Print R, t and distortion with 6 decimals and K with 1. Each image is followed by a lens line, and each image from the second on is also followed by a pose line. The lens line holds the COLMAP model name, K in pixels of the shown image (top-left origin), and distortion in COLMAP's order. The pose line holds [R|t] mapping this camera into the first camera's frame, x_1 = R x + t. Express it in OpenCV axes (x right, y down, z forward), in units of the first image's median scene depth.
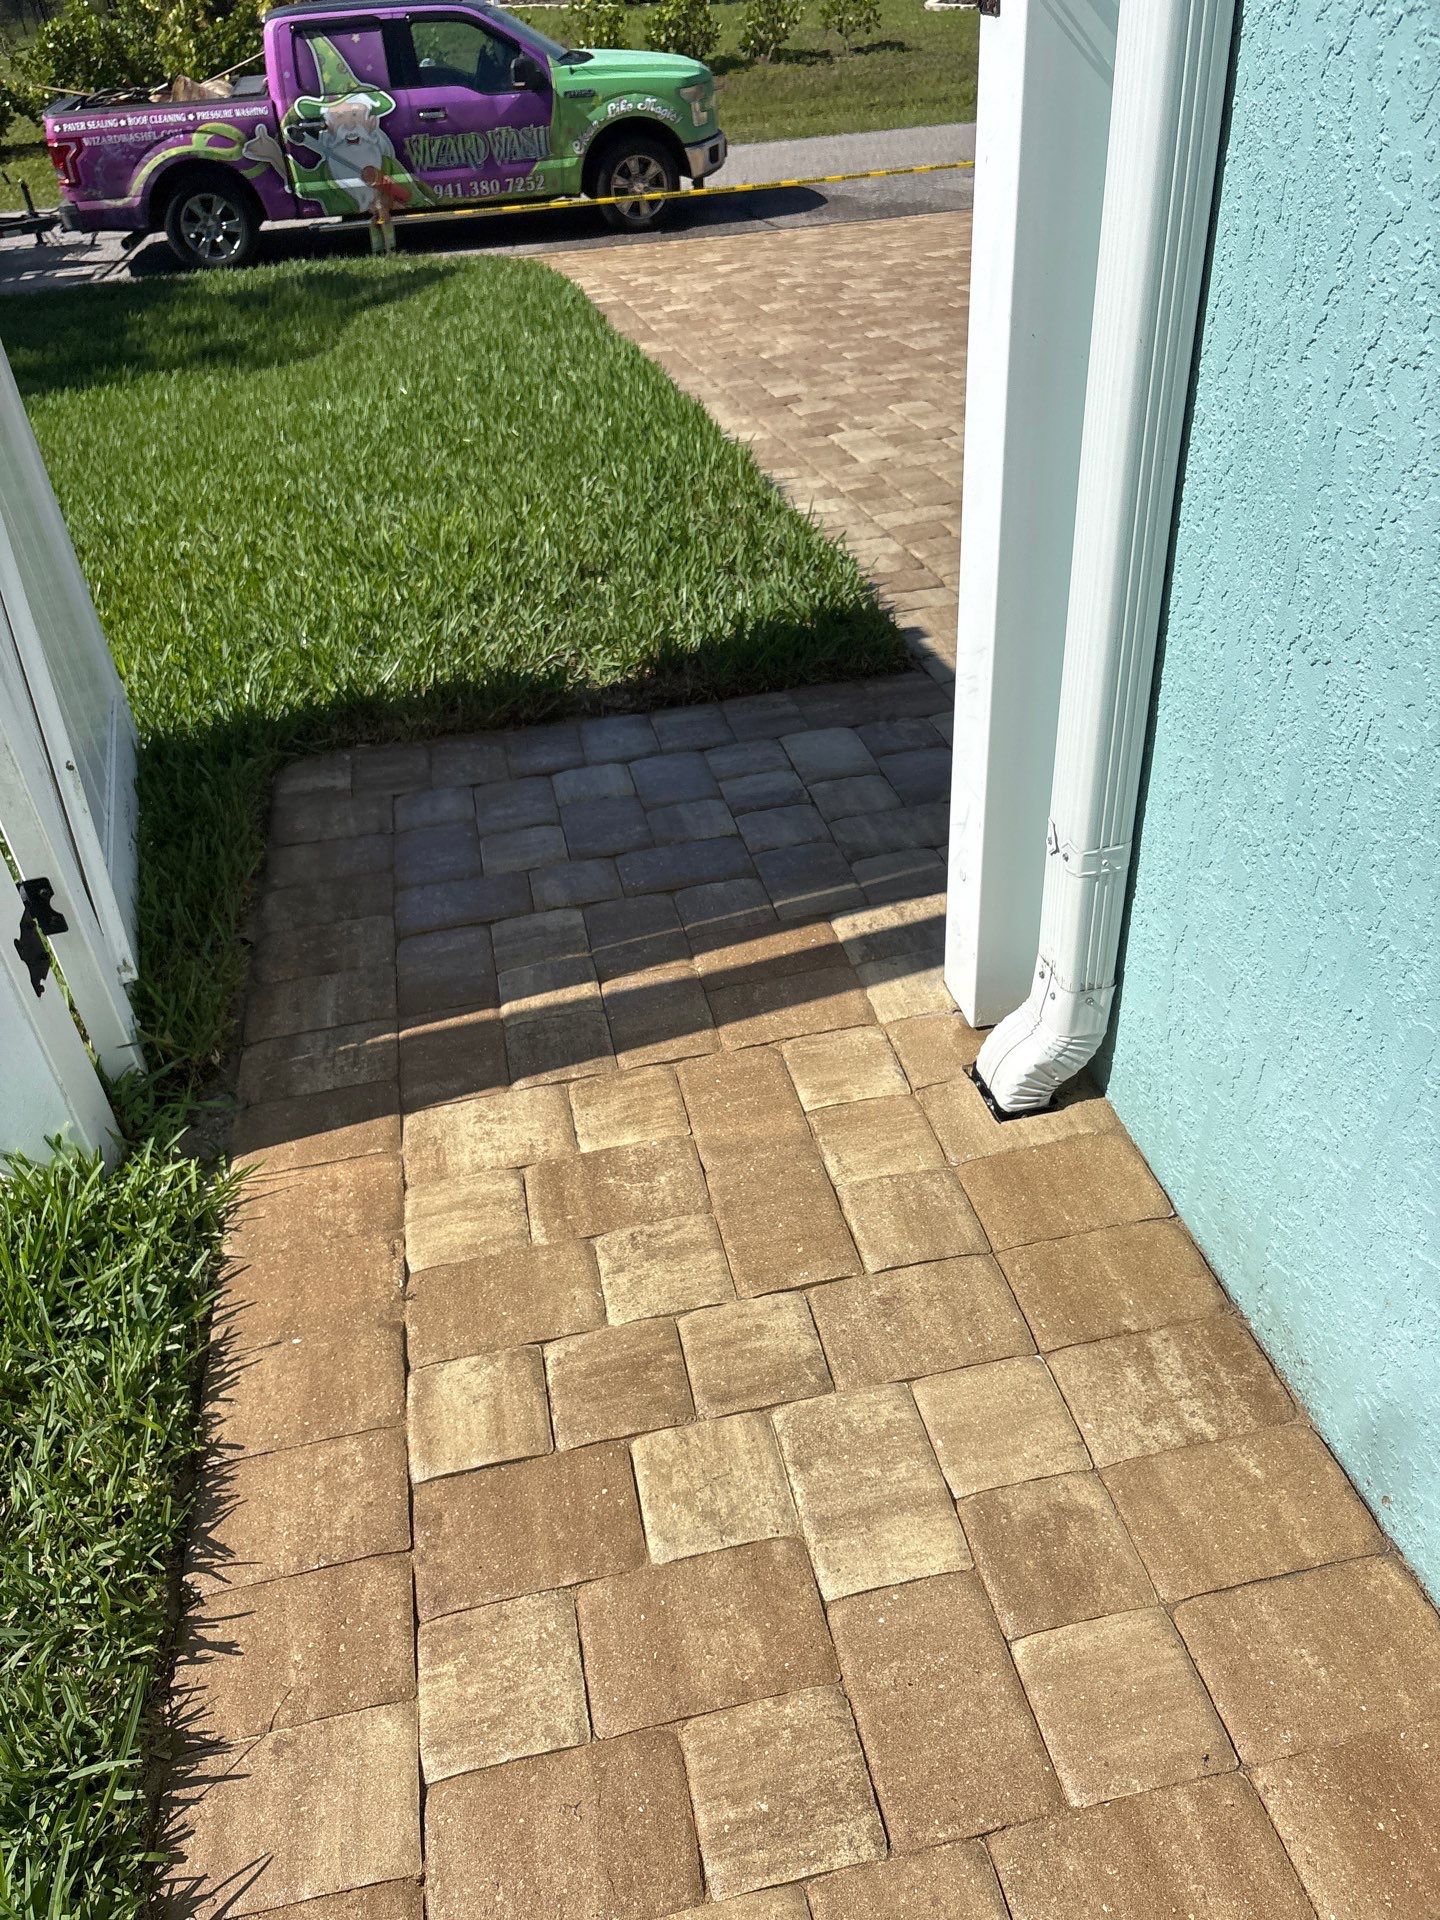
lens RADIAL K [[1543.8, 0, 765.2], [0, 1543.8, 1025.5], [0, 0, 1]] dist [0.087168, -0.096294]
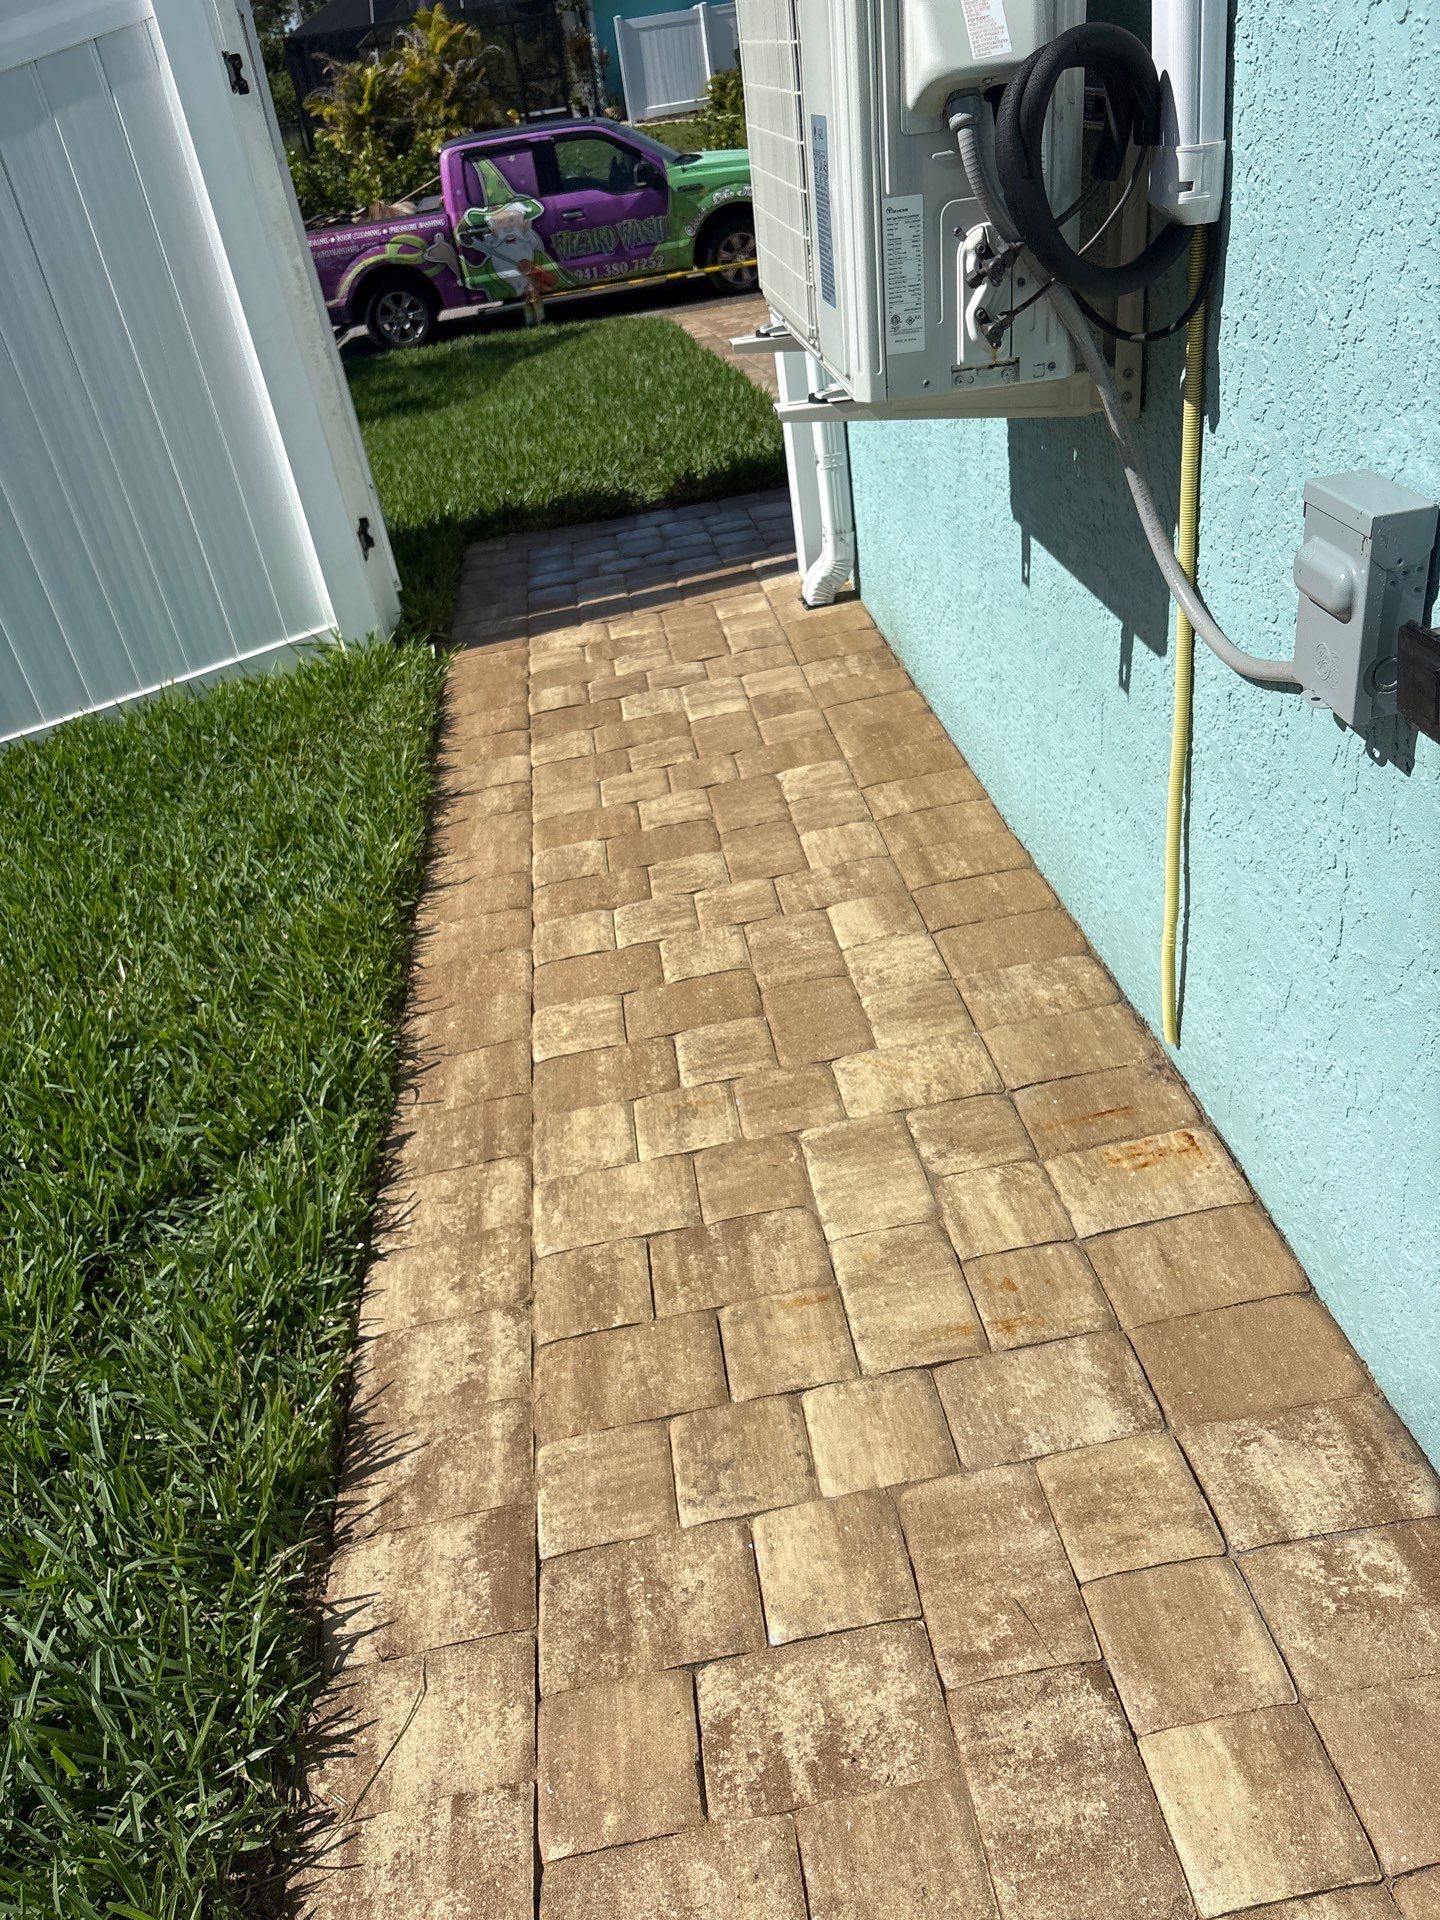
lens RADIAL K [[1434.8, 0, 720.0], [0, 1434.8, 960.0], [0, 0, 1]] dist [0.057677, -0.062807]
pose [[0.992727, -0.022064, -0.118347, 0.025885], [0.016609, 0.998762, -0.046881, 0.063556], [0.119235, 0.044574, 0.991865, -0.093316]]
